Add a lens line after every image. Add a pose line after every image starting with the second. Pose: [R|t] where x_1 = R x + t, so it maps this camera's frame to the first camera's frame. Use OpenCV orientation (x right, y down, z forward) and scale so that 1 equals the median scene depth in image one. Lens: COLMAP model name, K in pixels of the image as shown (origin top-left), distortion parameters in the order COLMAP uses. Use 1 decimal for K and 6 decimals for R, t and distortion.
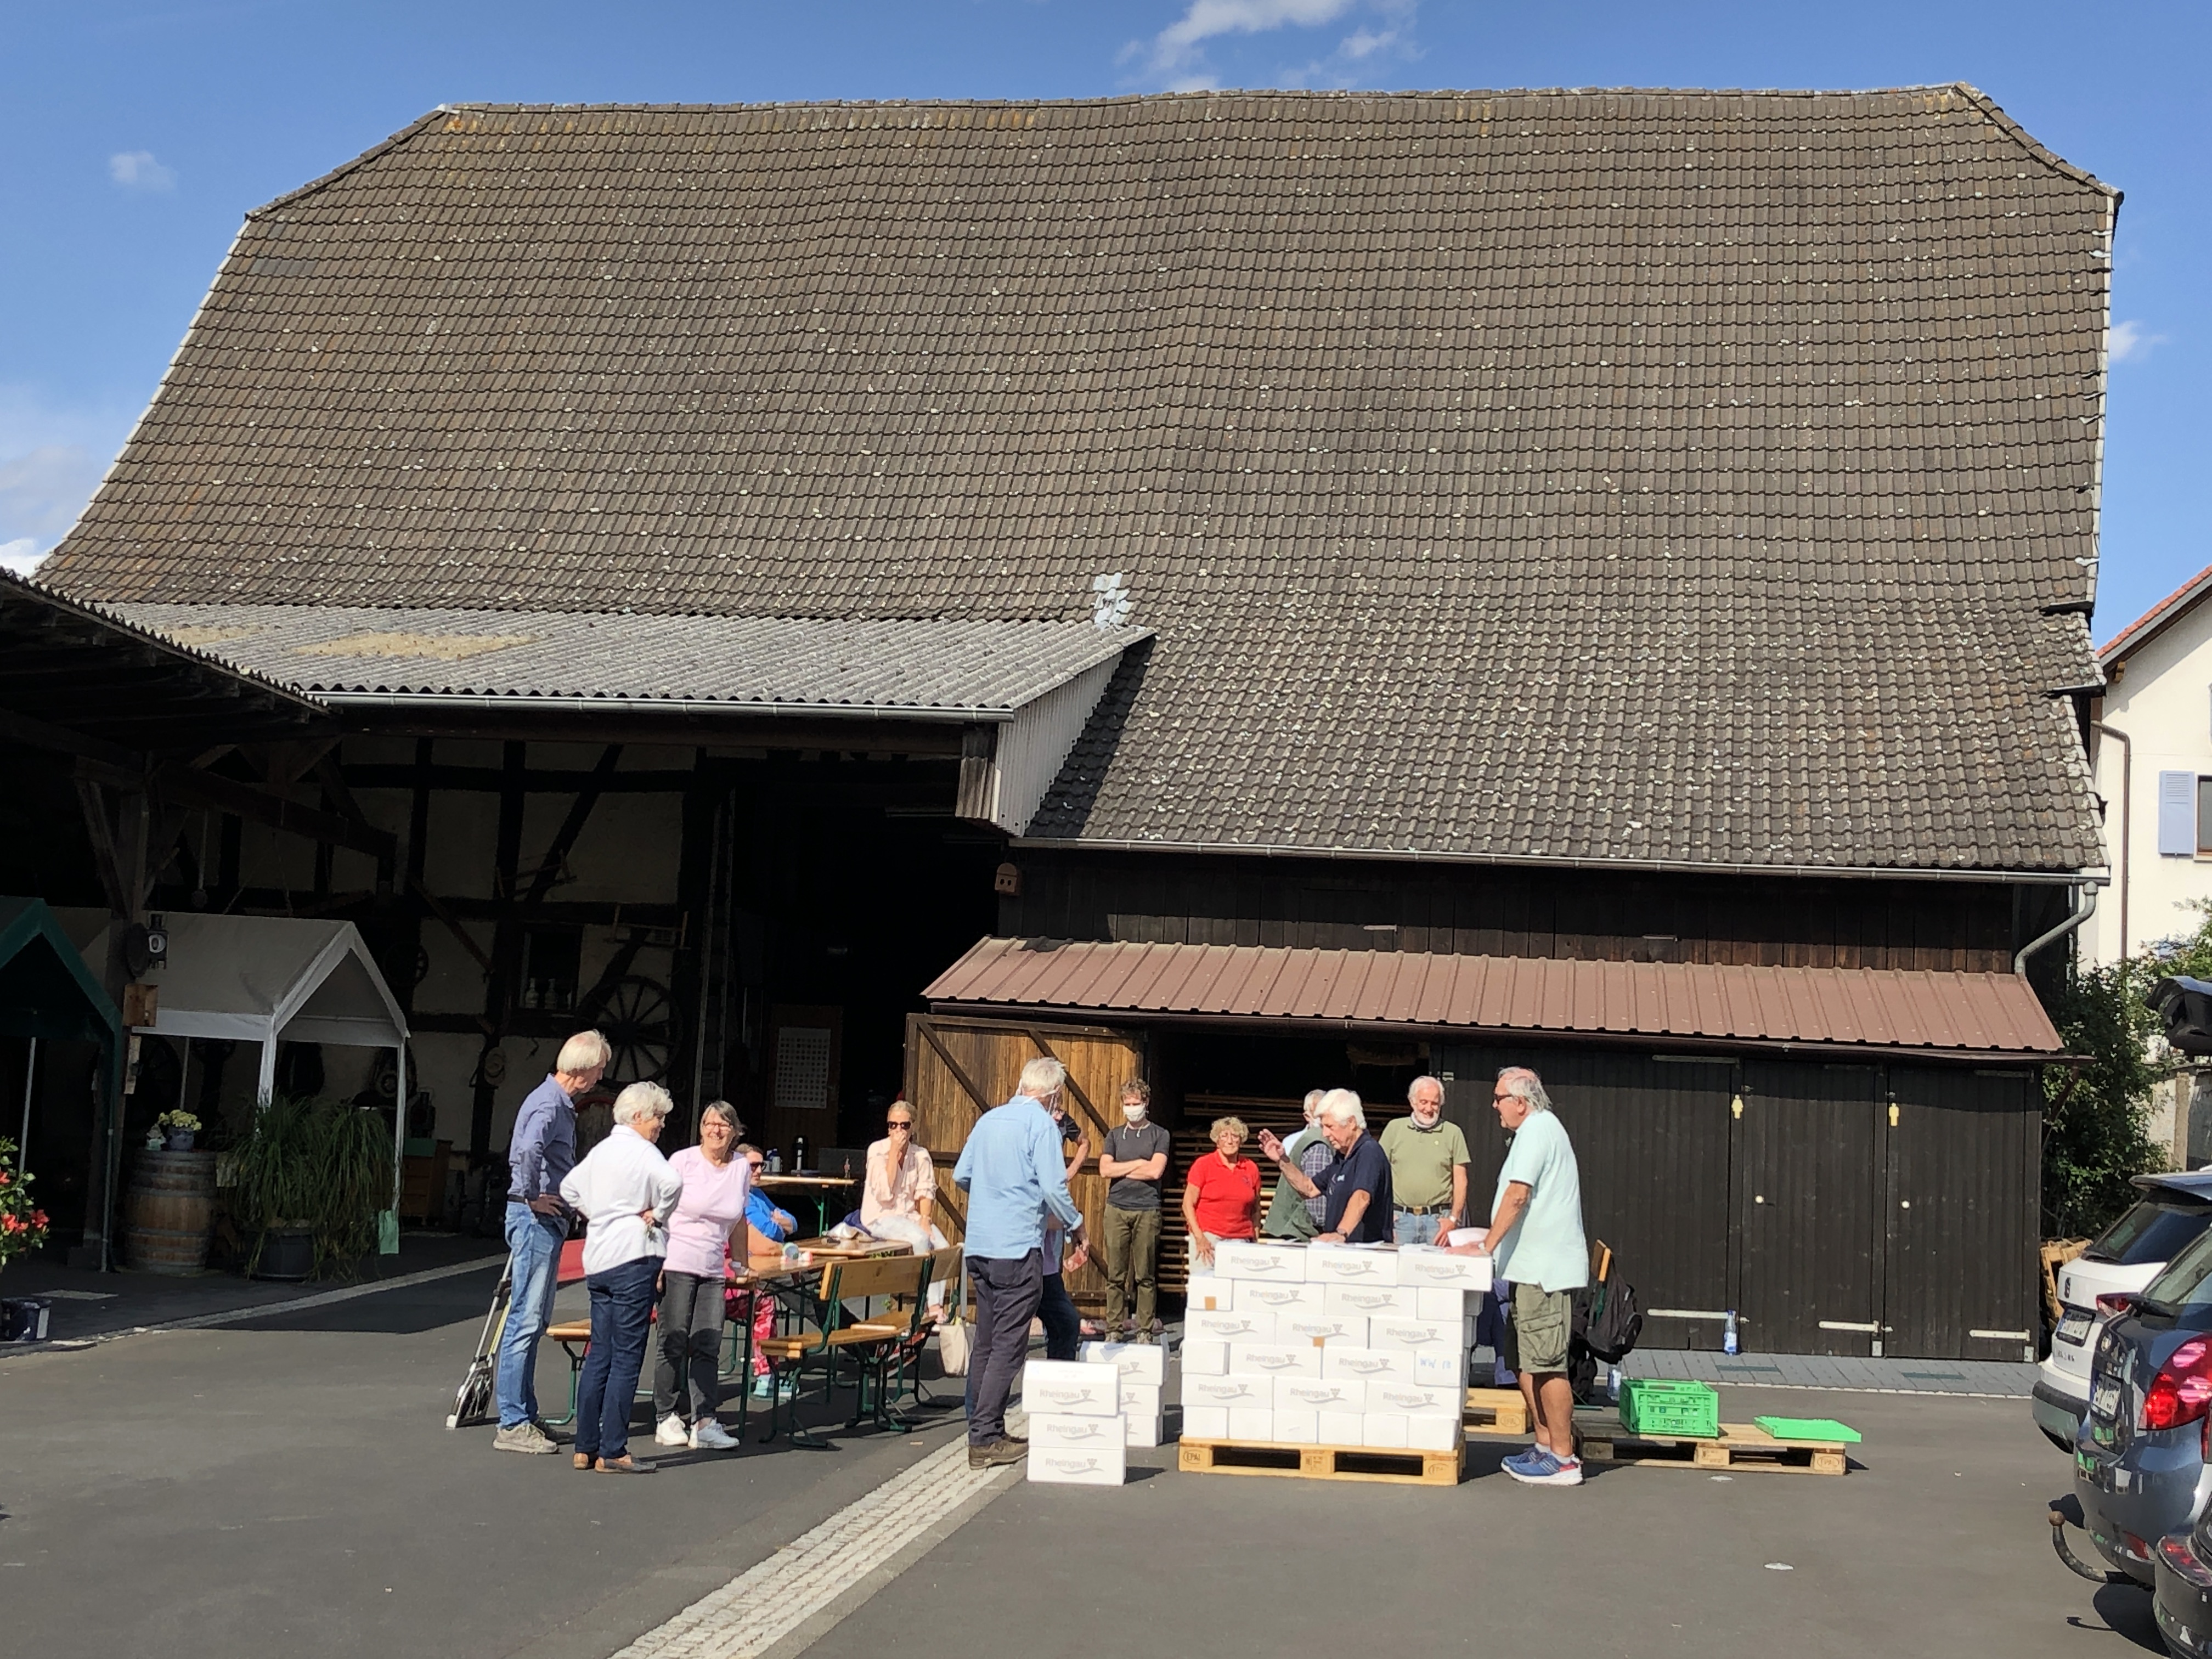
lens RADIAL K [[3309.2, 0, 1106.0], [0, 3309.2, 829.5], [0, 0, 1]] dist [0.219161, -0.769451]
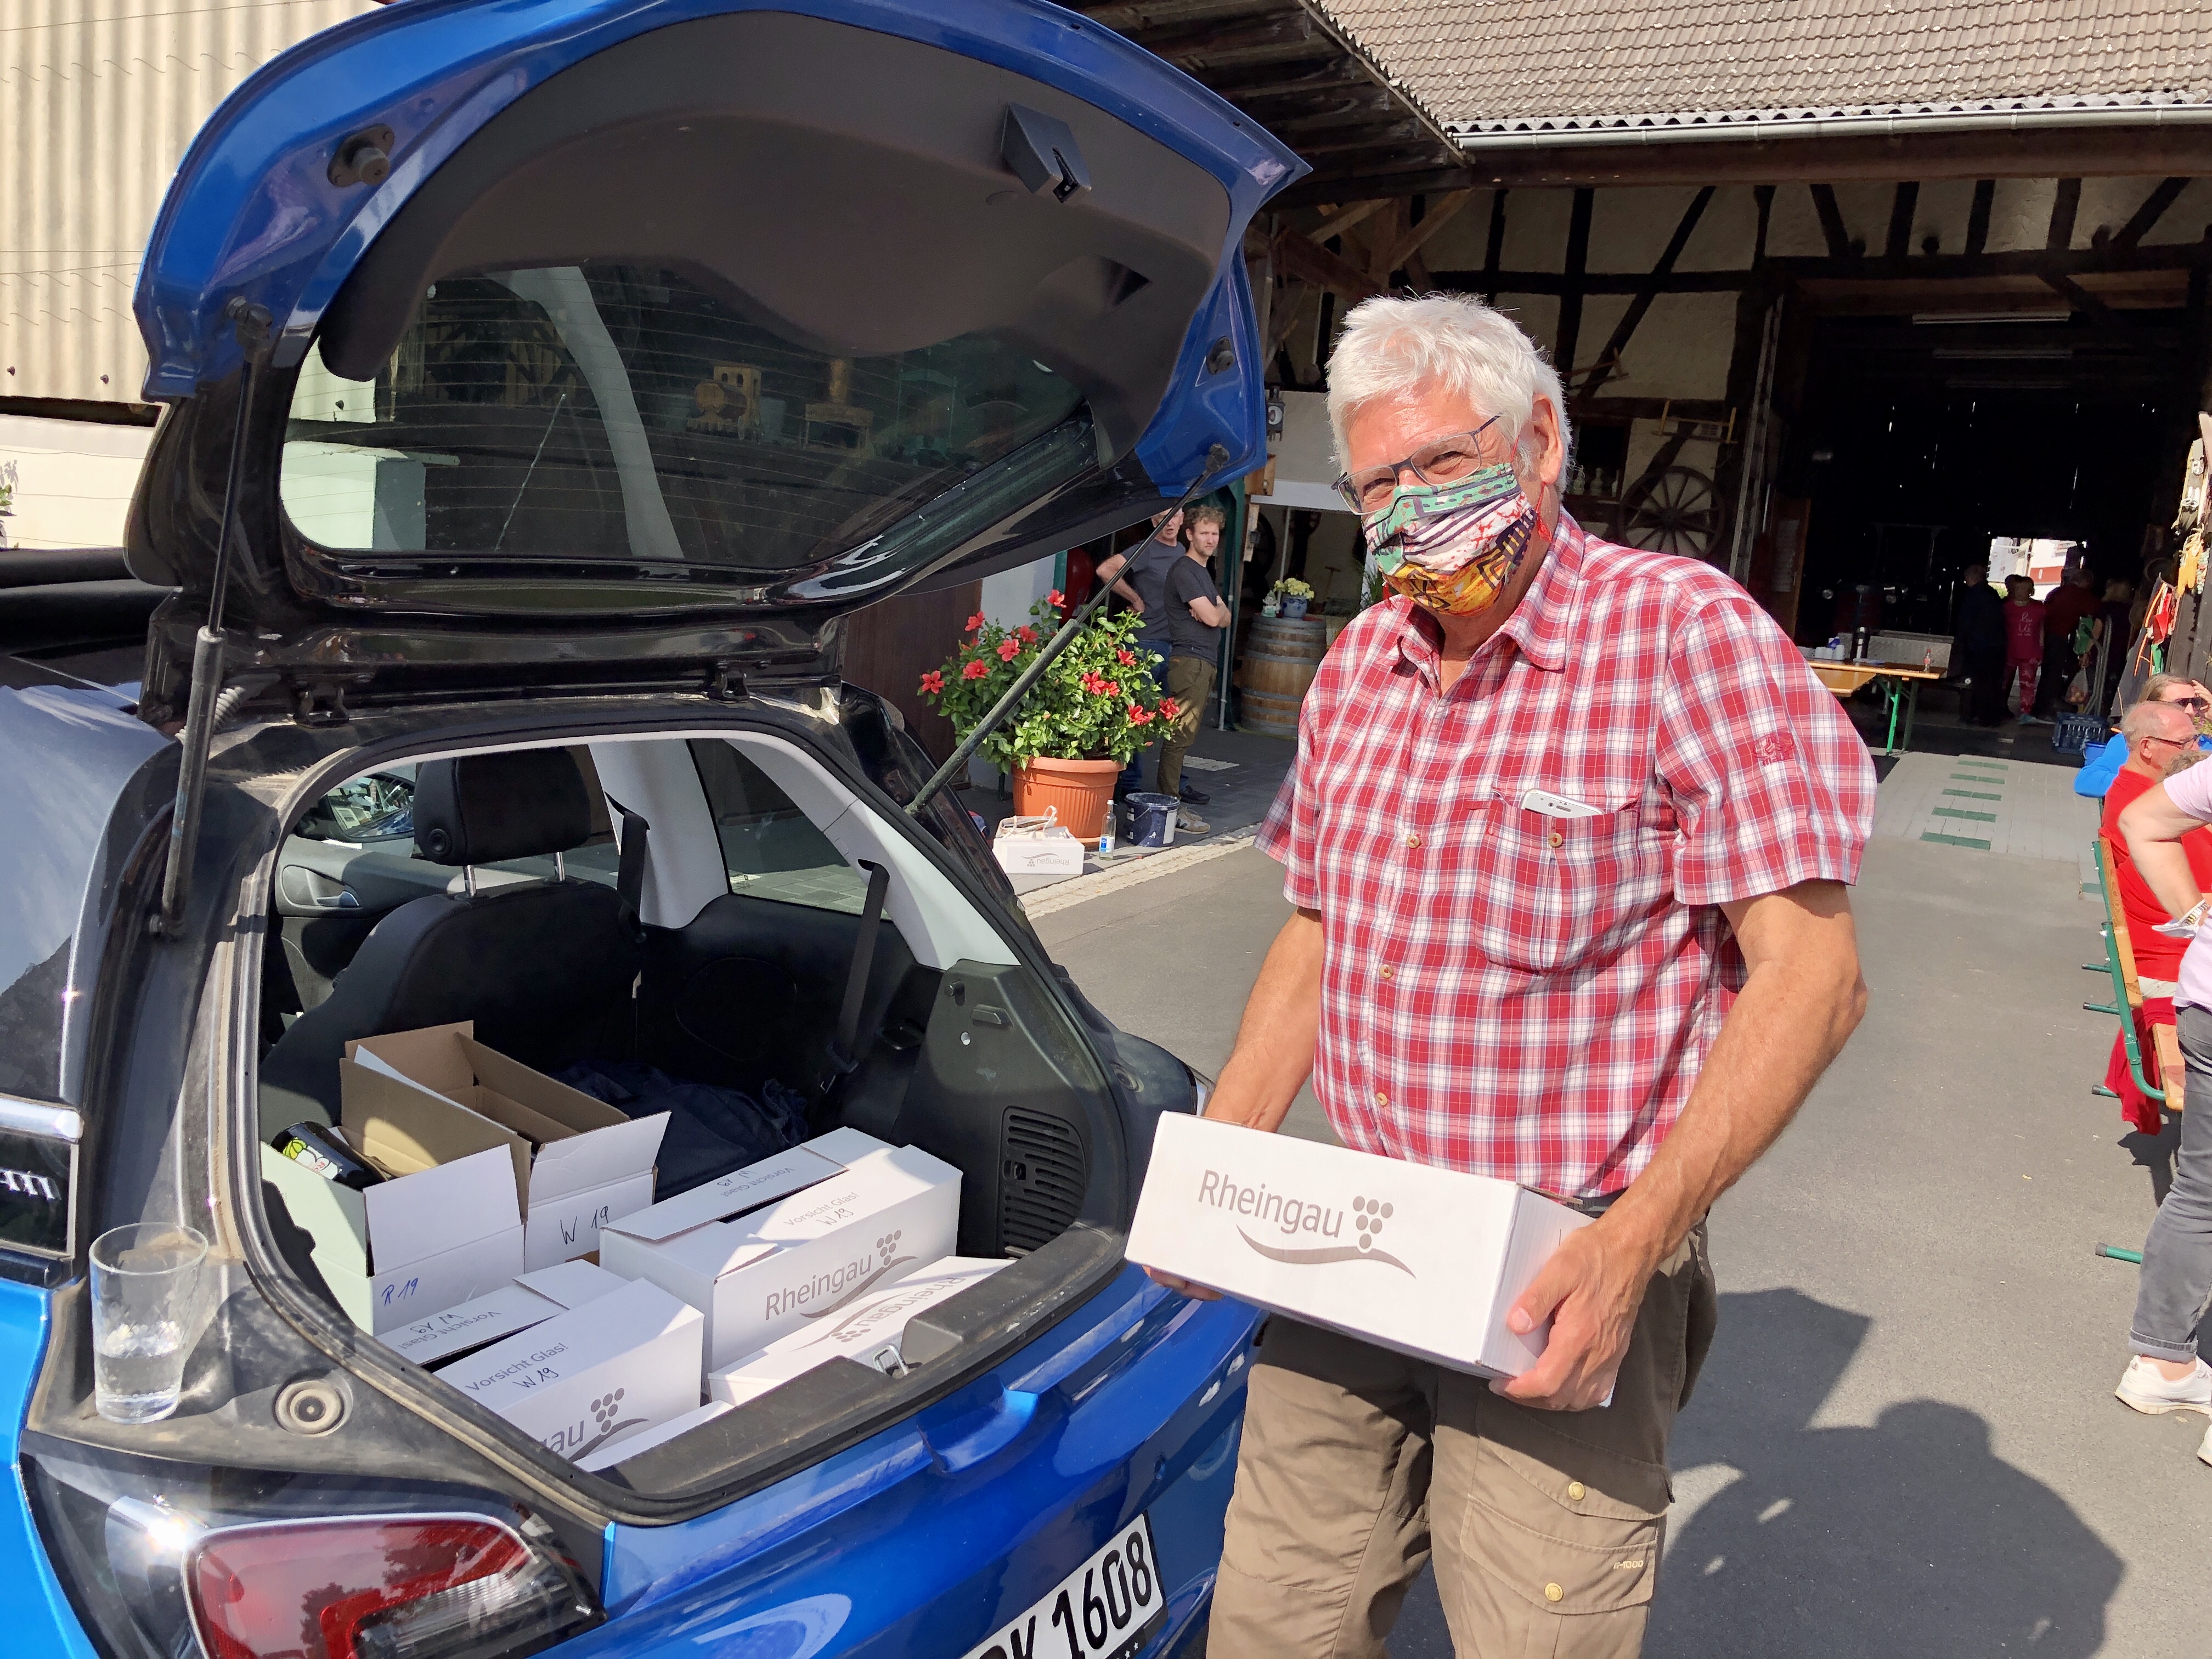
lens RADIAL K [[1811.0, 0, 1106.5], [0, 1811.0, 815.8], [0, 0, 1]] dist [0.013908, -0.001816]
pose [[0.943655, 0.080599, -0.320965, -0.119580], [-0.009045, 0.975807, 0.218446, 0.027604], [0.330807, -0.203234, 0.921555, 0.370635]]
